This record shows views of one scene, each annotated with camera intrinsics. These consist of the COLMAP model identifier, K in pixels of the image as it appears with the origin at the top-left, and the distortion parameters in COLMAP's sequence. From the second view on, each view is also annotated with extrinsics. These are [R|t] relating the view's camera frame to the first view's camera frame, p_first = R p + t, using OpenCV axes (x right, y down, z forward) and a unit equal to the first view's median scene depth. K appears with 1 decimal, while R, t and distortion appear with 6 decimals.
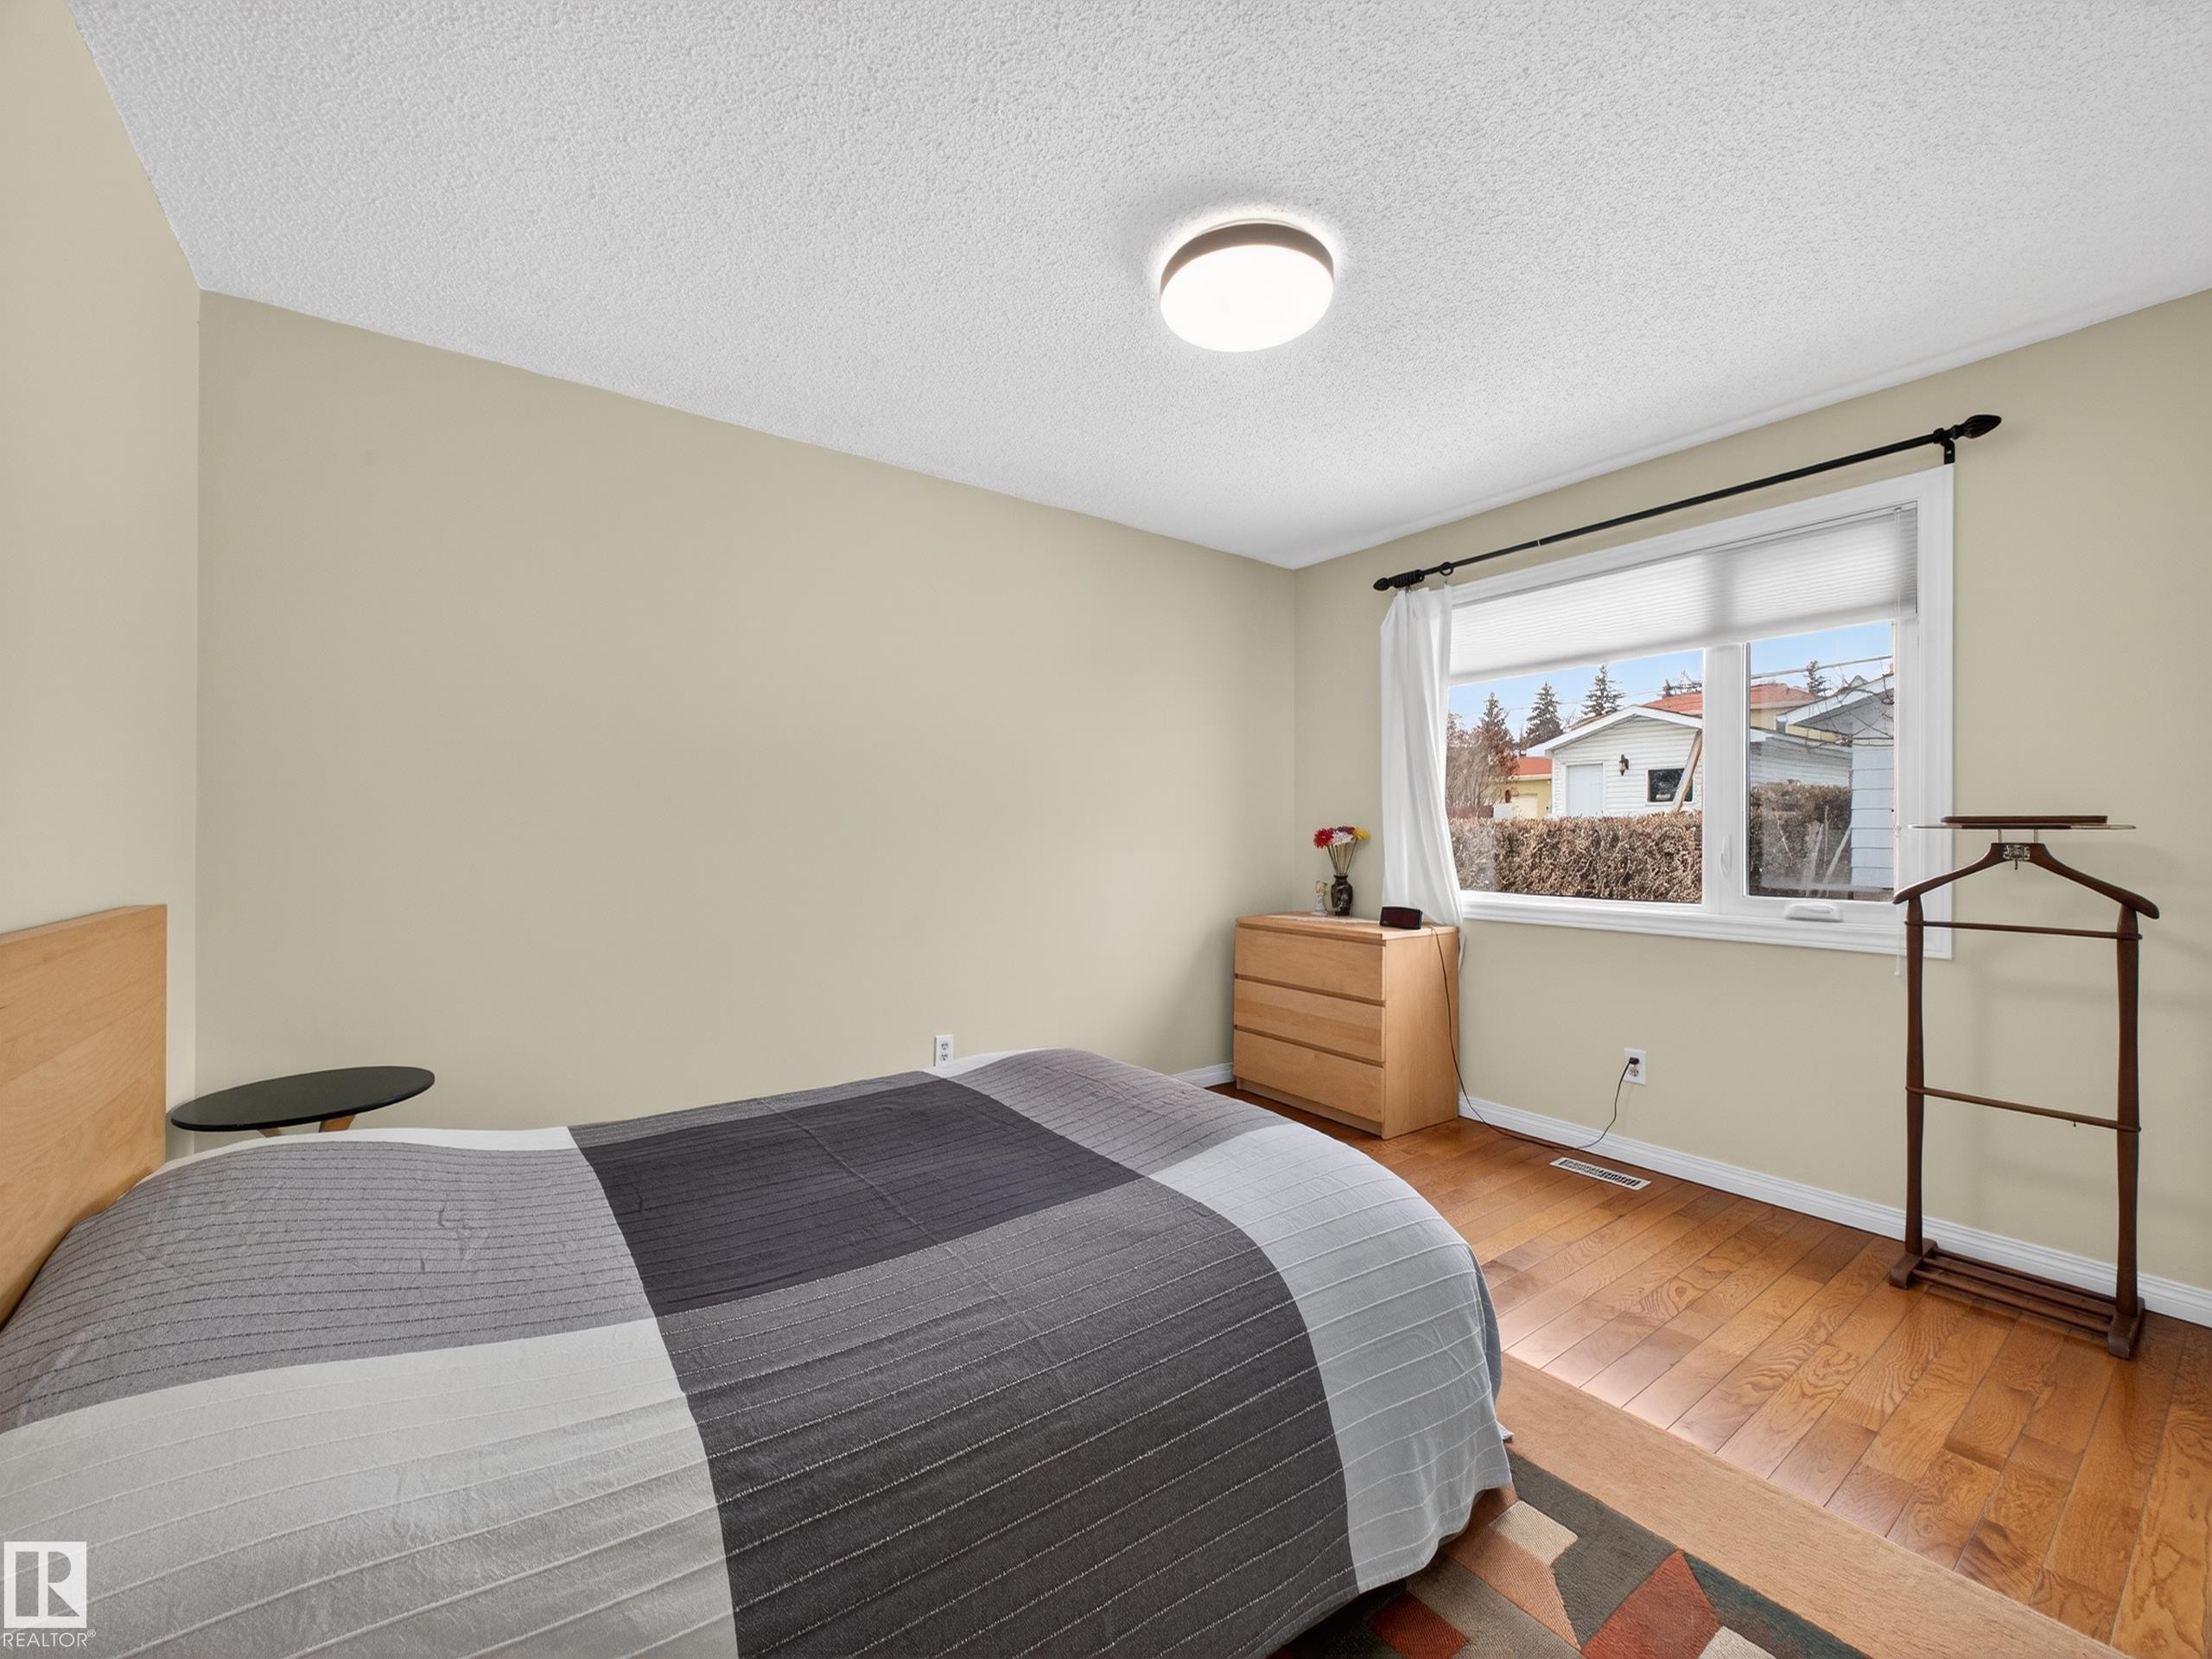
lens RADIAL K [[885.8, 0, 1118.0], [0, 885.8, 825.2], [0, 0, 1]] dist [-0.004581, -0.000480]
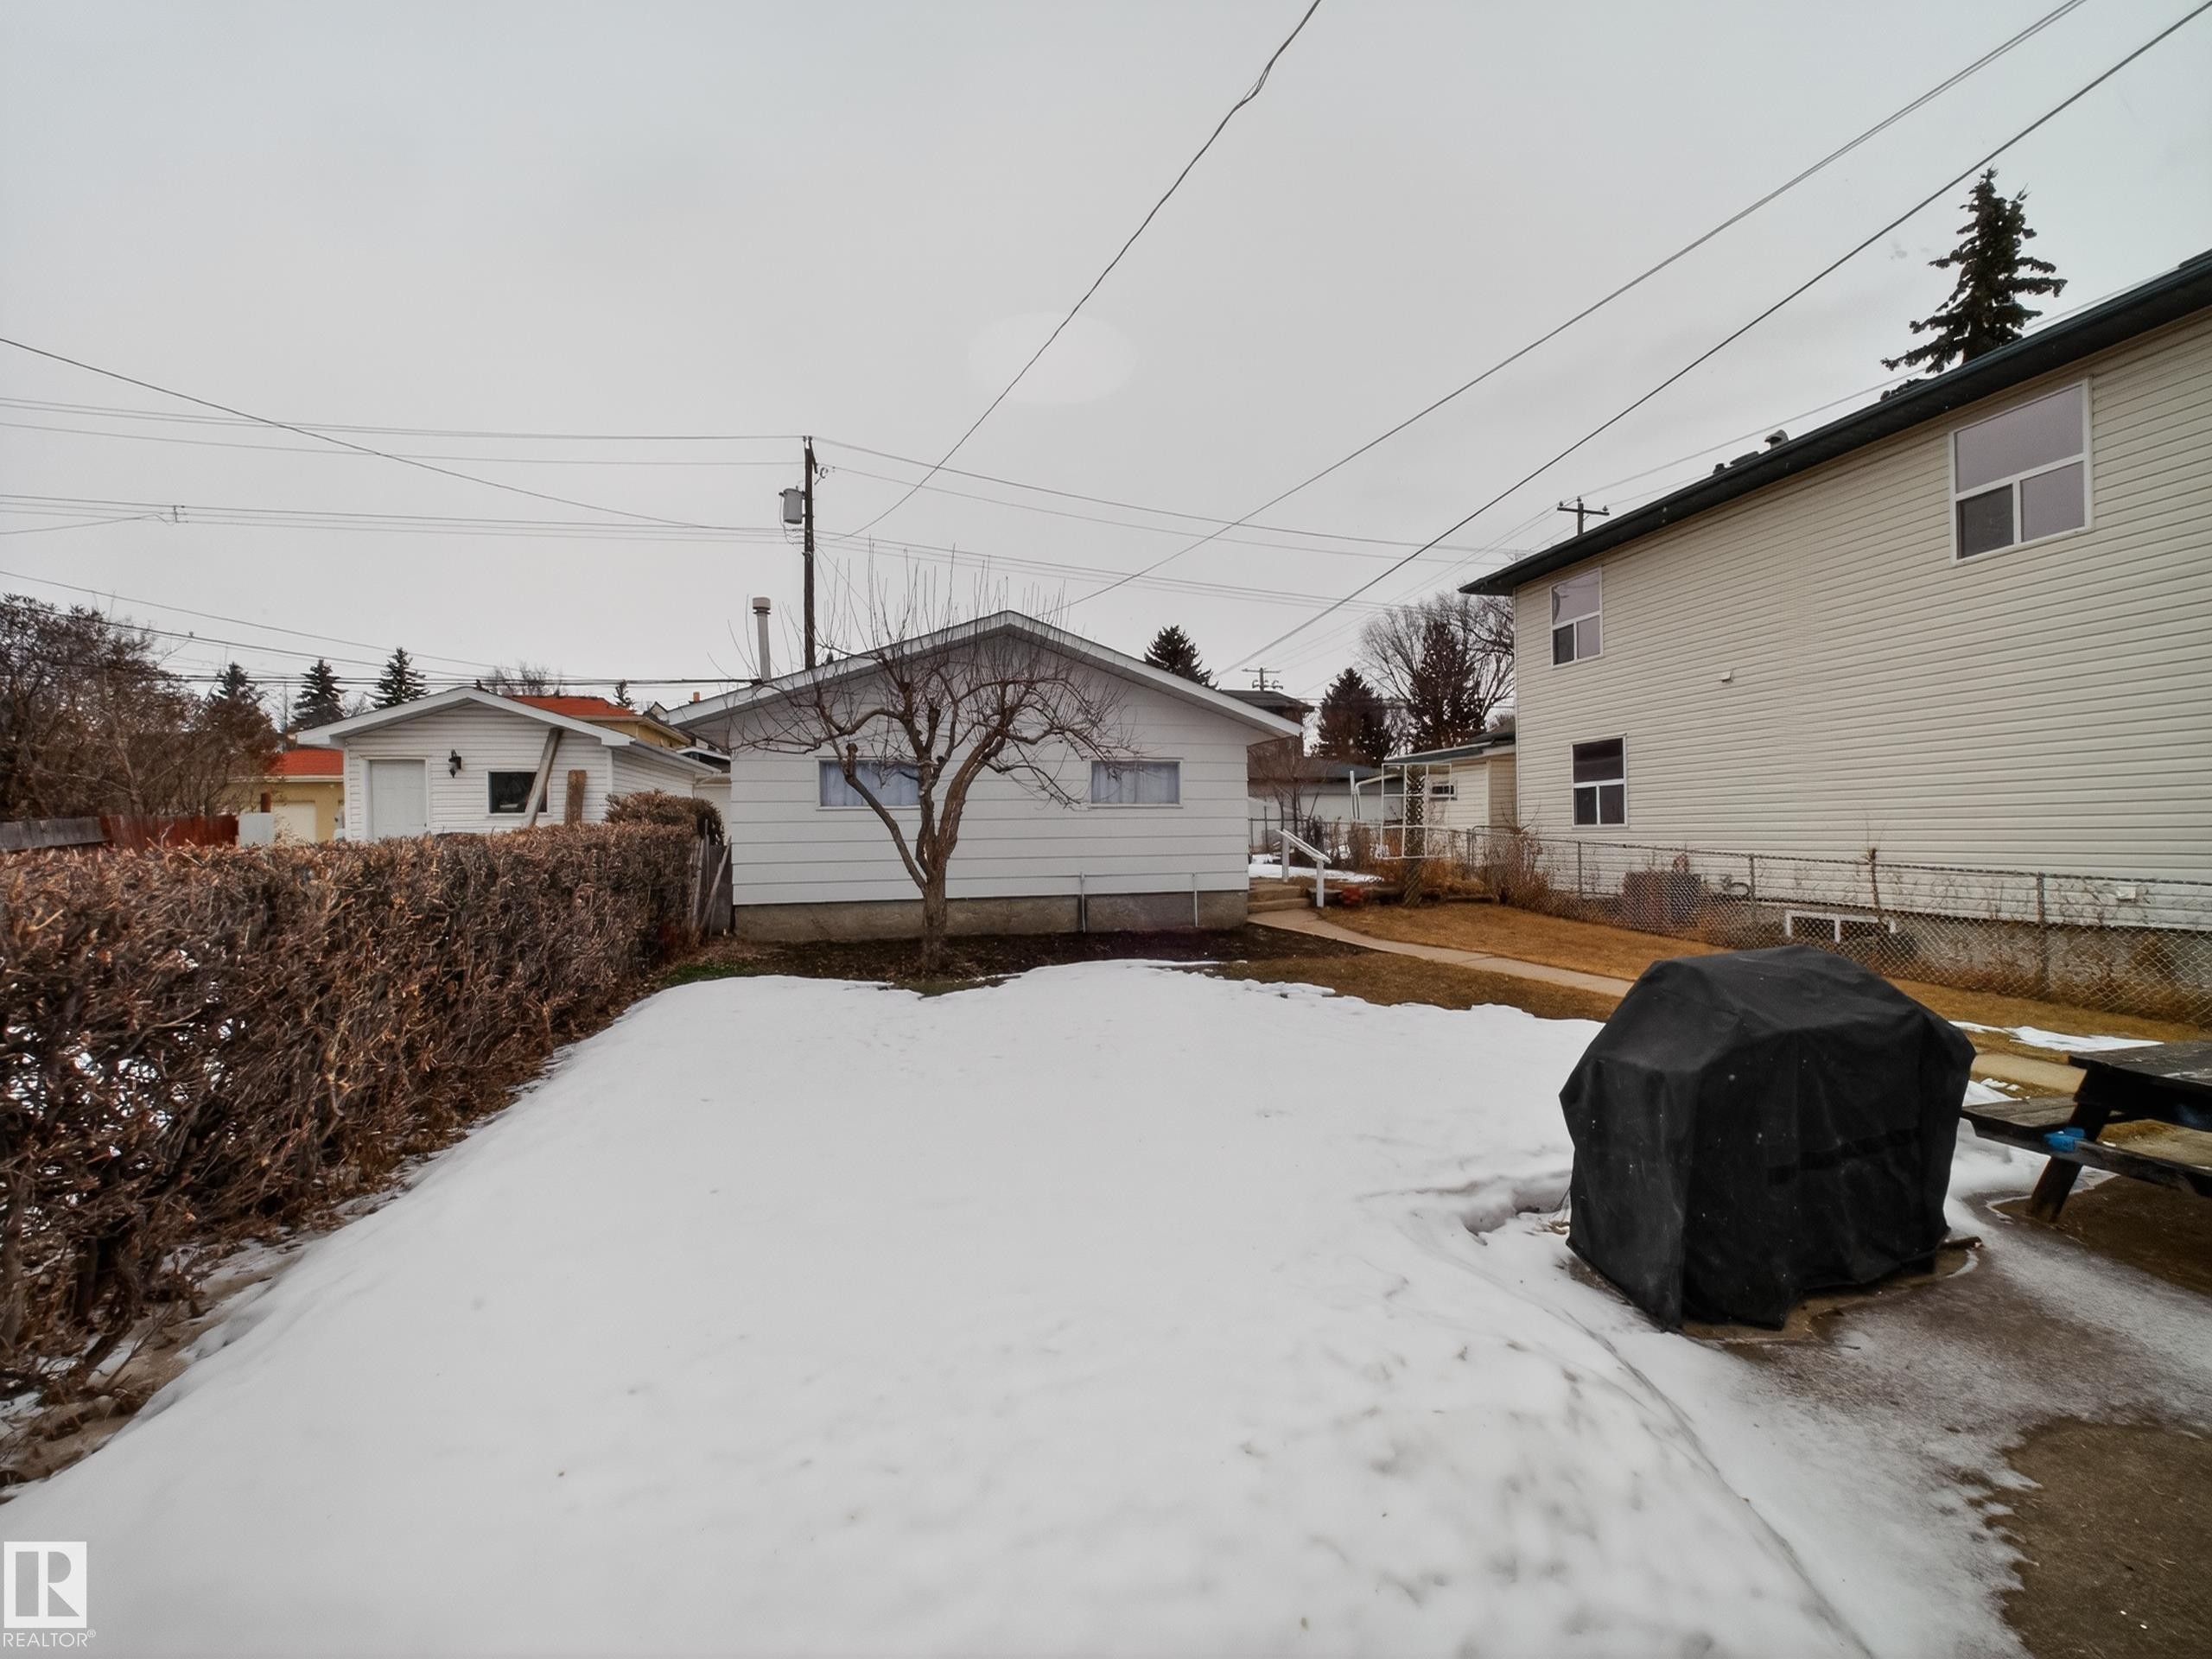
lens RADIAL K [[885.8, 0, 1109.7], [0, 885.8, 849.1], [0, 0, 1]] dist [-0.004581, -0.000480]
pose [[0.384124, -0.026928, 0.922889, 0.407071], [0.014792, 0.999626, 0.023010, -0.020162], [-0.923163, 0.004812, 0.384379, 0.907550]]
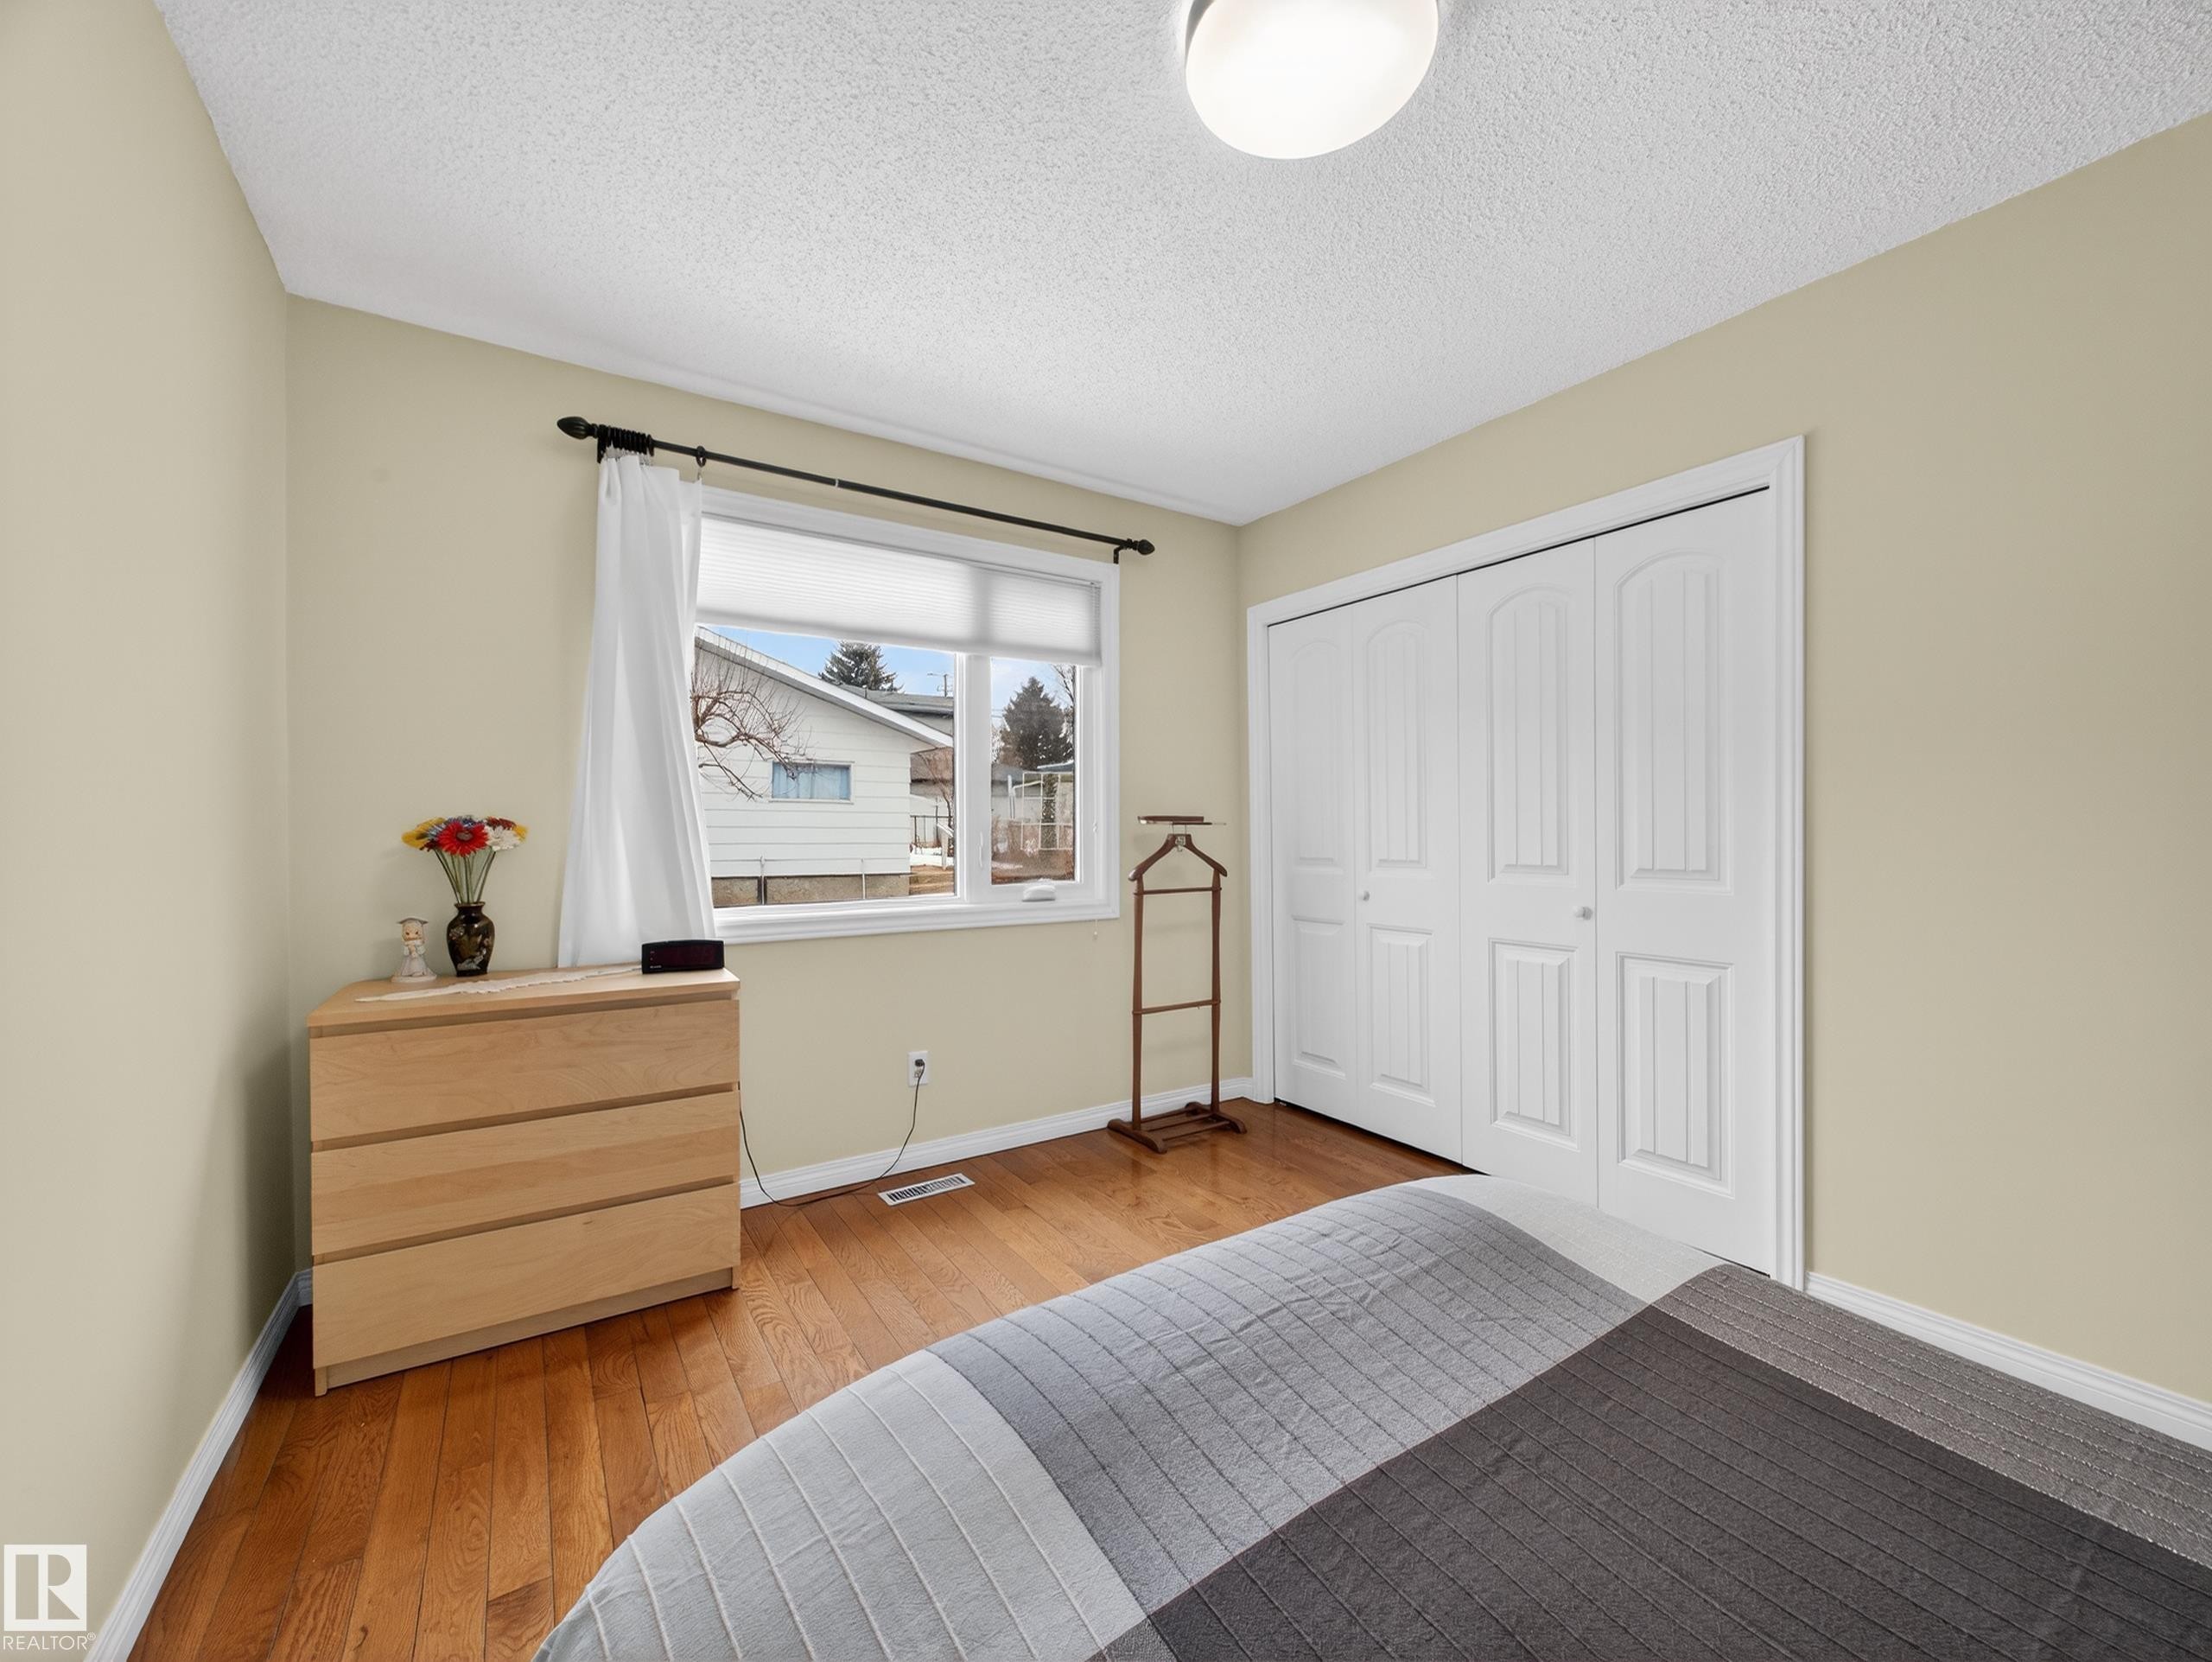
lens RADIAL K [[885.9, 0, 1092.8], [0, 885.9, 841.1], [0, 0, 1]] dist [-0.004581, -0.000480]
pose [[0.064139, -0.015449, 0.997821, -0.302584], [-0.005689, 0.999858, 0.015846, 0.005028], [-0.997925, -0.006693, 0.064042, 0.605127]]
